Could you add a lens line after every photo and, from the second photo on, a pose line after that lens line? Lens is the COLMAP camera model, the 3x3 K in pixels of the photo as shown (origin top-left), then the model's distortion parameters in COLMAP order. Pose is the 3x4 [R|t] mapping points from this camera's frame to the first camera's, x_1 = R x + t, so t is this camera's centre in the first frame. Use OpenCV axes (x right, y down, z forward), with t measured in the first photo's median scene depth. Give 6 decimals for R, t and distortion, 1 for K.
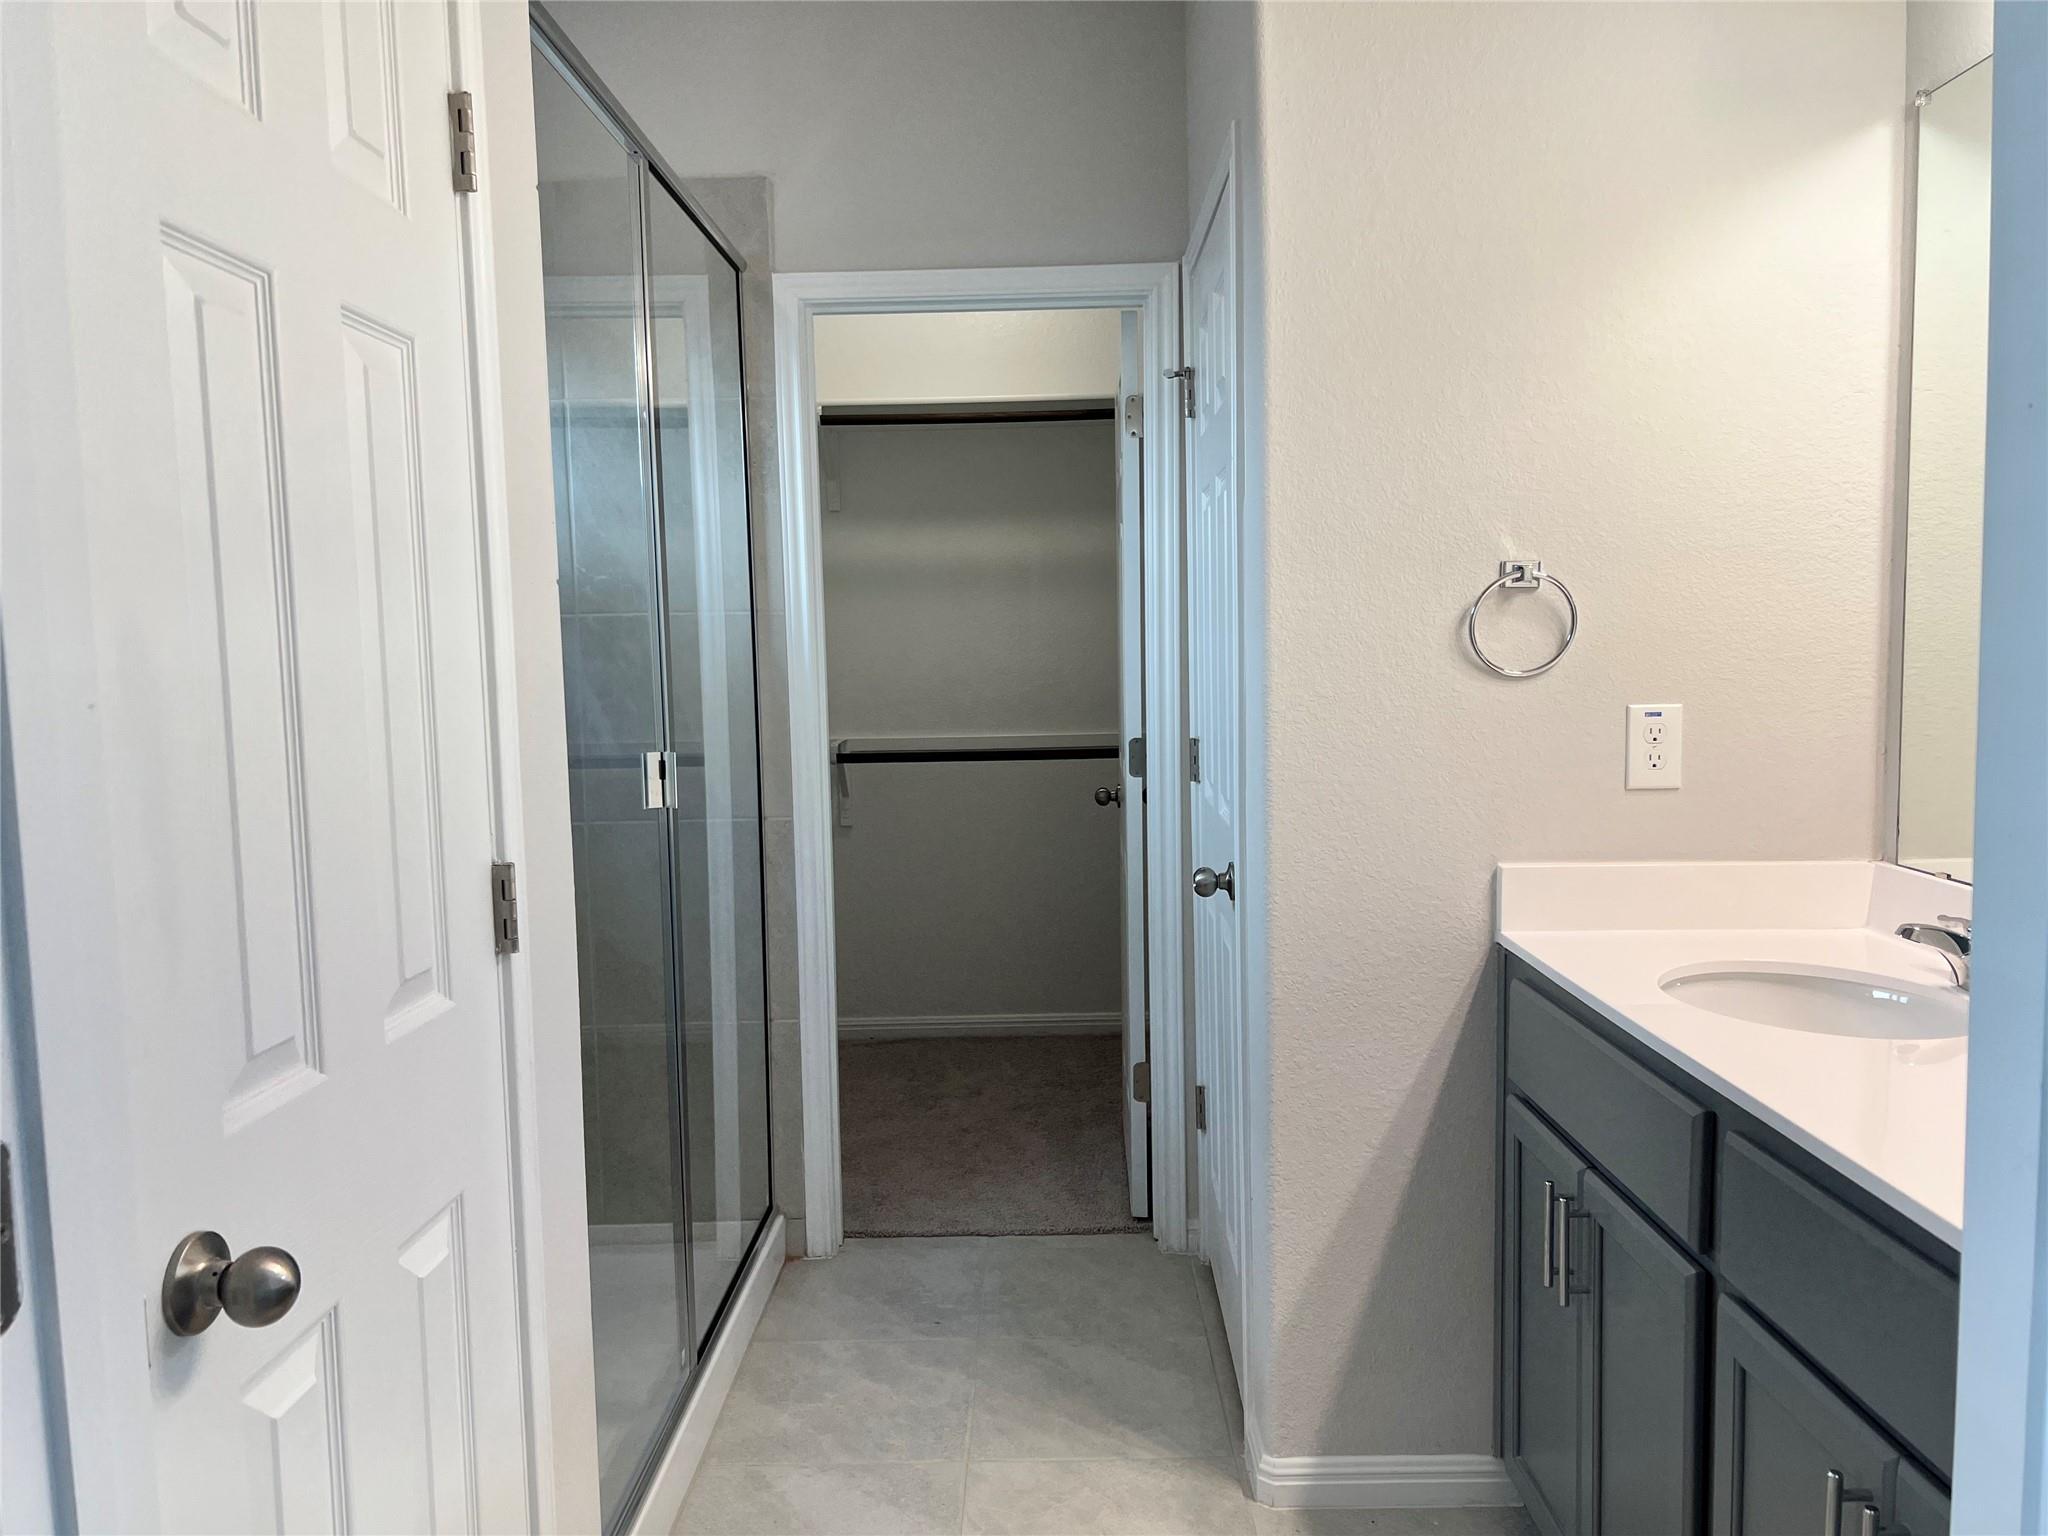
lens RADIAL K [[1526.4, 0, 1042.9], [0, 1526.4, 774.5], [0, 0, 1]] dist [0.054294, -0.053104]
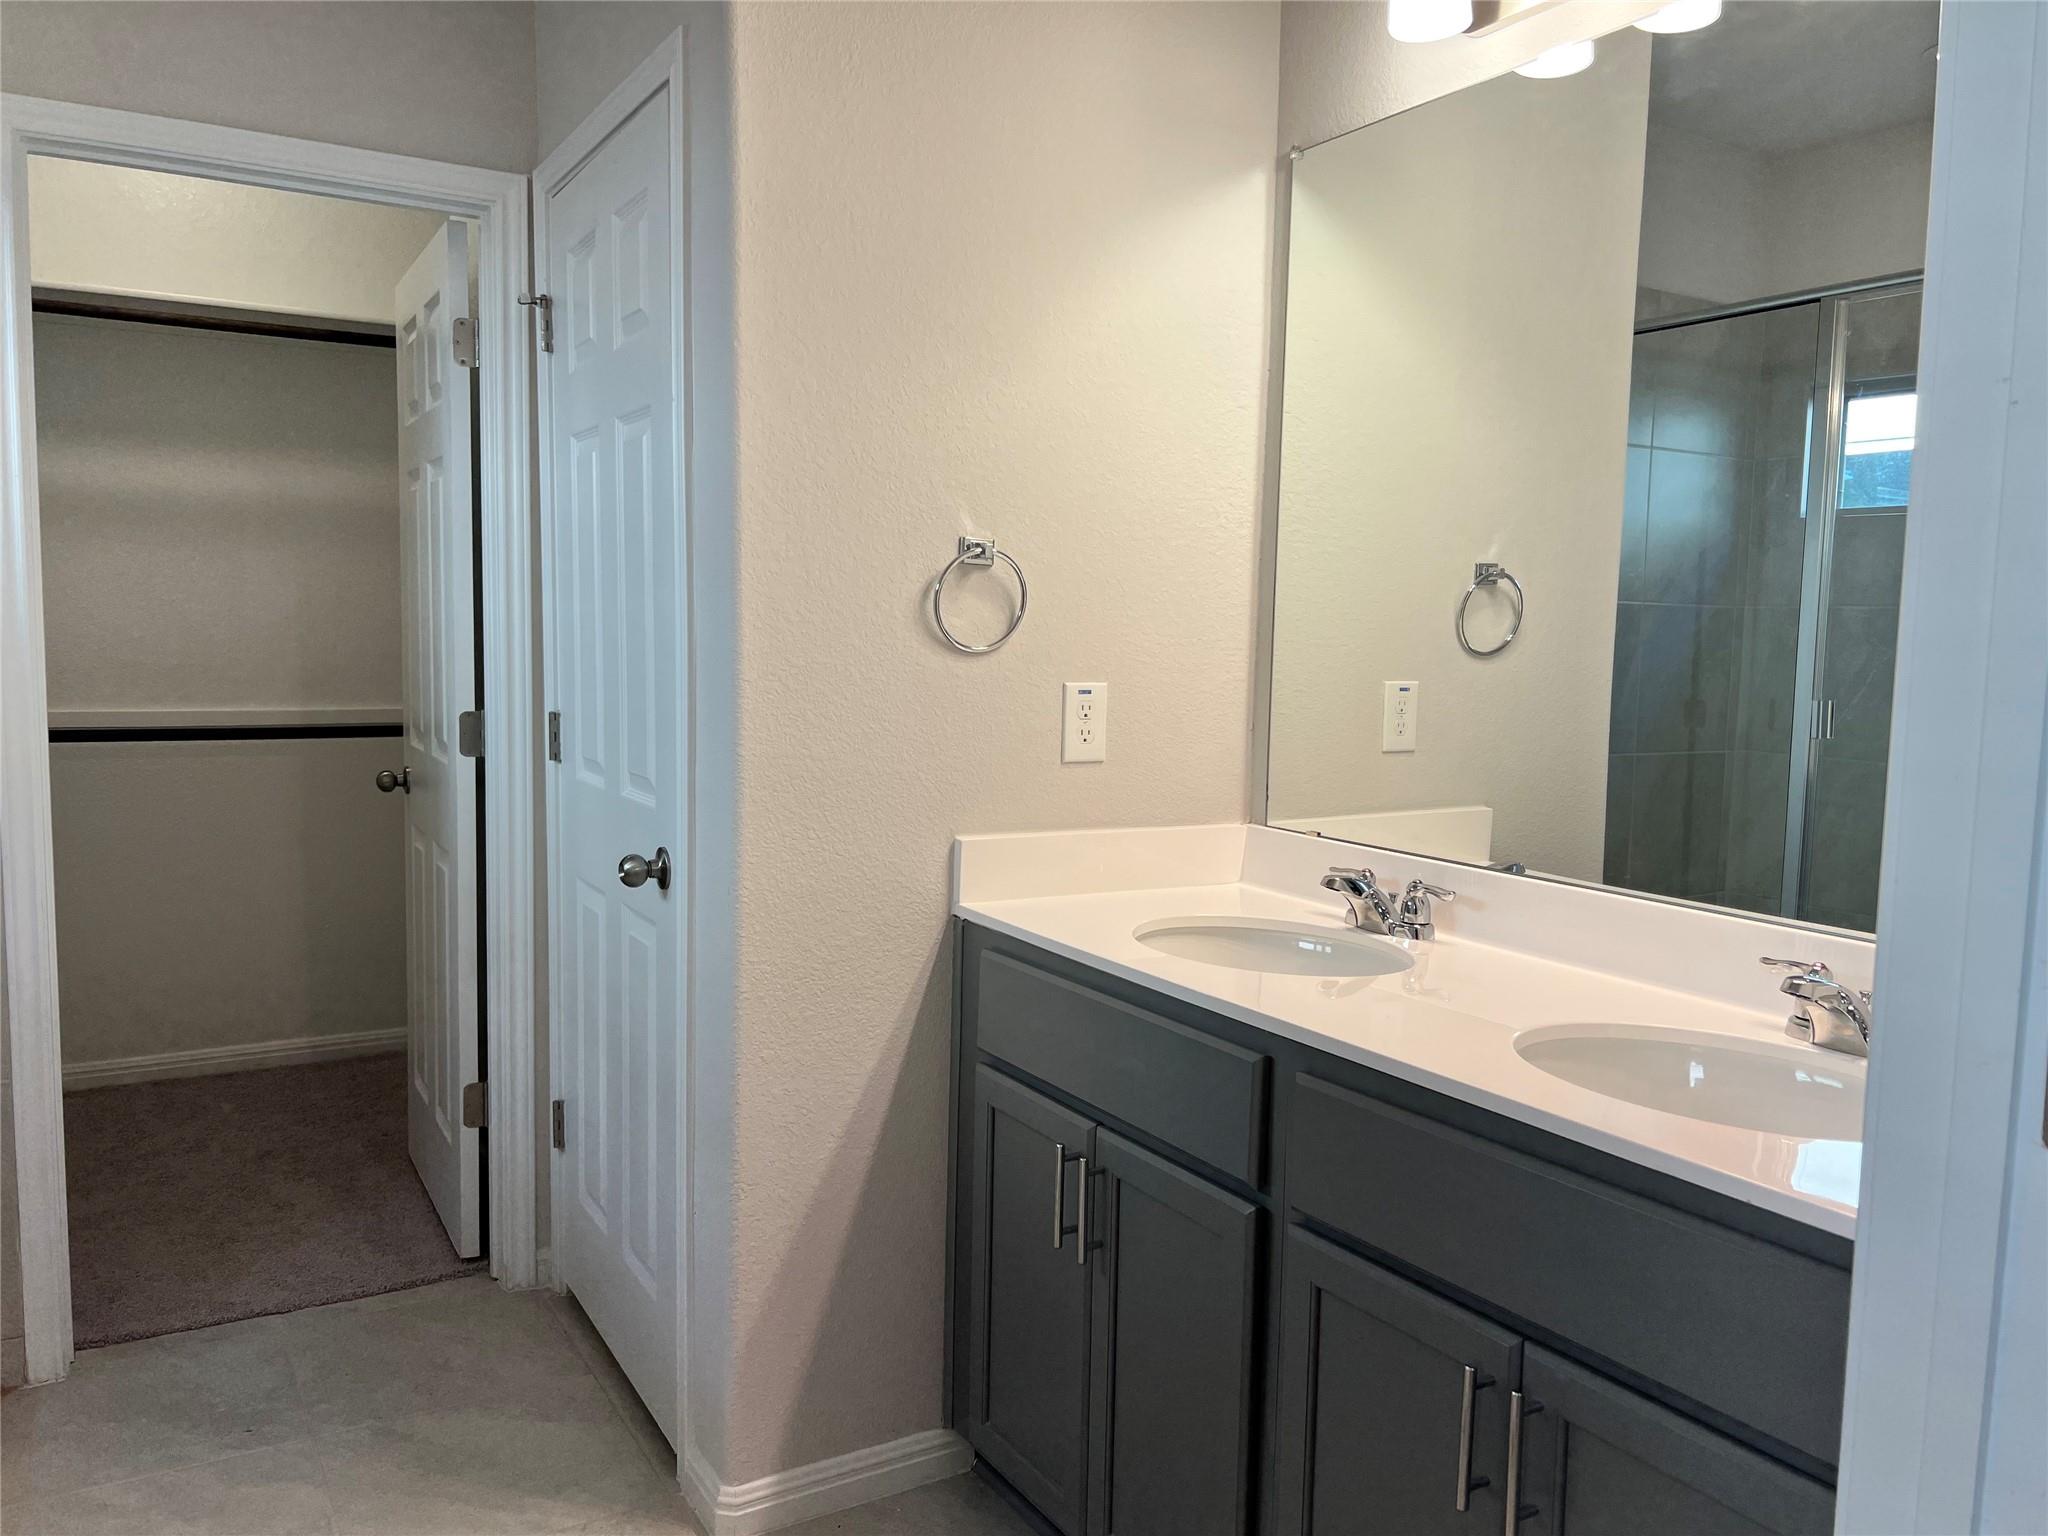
lens RADIAL K [[1526.4, 0, 1023.7], [0, 1526.4, 775.0], [0, 0, 1]] dist [0.054294, -0.053104]
pose [[0.855860, -0.011166, 0.517087, -0.163887], [0.006835, 0.999924, 0.010279, 0.006493], [-0.517163, -0.005263, 0.855871, 0.109858]]
